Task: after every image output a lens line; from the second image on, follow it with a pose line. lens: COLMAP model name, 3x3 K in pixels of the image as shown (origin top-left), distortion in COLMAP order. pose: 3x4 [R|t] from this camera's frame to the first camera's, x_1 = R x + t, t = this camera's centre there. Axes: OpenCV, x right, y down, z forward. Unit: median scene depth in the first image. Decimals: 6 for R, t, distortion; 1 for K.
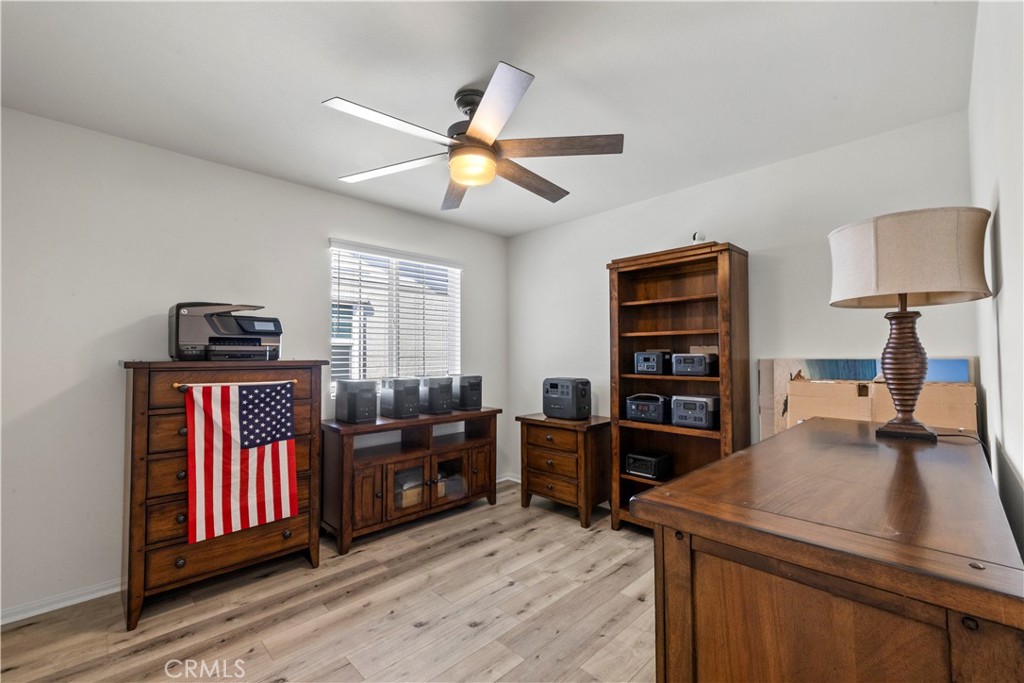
lens RADIAL K [[431.9, 0, 509.4], [0, 431.9, 344.8], [0, 0, 1]] dist [0.000998, 0.000123]
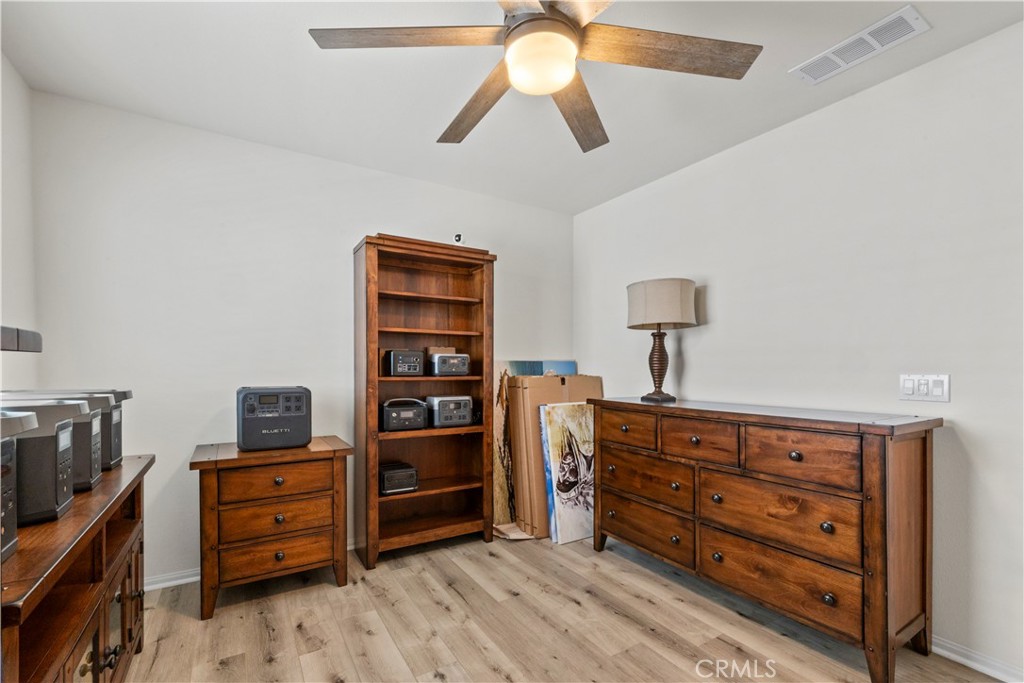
lens RADIAL K [[441.5, 0, 513.3], [0, 441.5, 373.2], [0, 0, 1]] dist [-0.001780, 0.000184]
pose [[0.219616, -0.009082, 0.975544, -0.527194], [-0.030292, 0.999411, 0.016124, 0.041903], [-0.975116, -0.033092, 0.219211, 0.599358]]
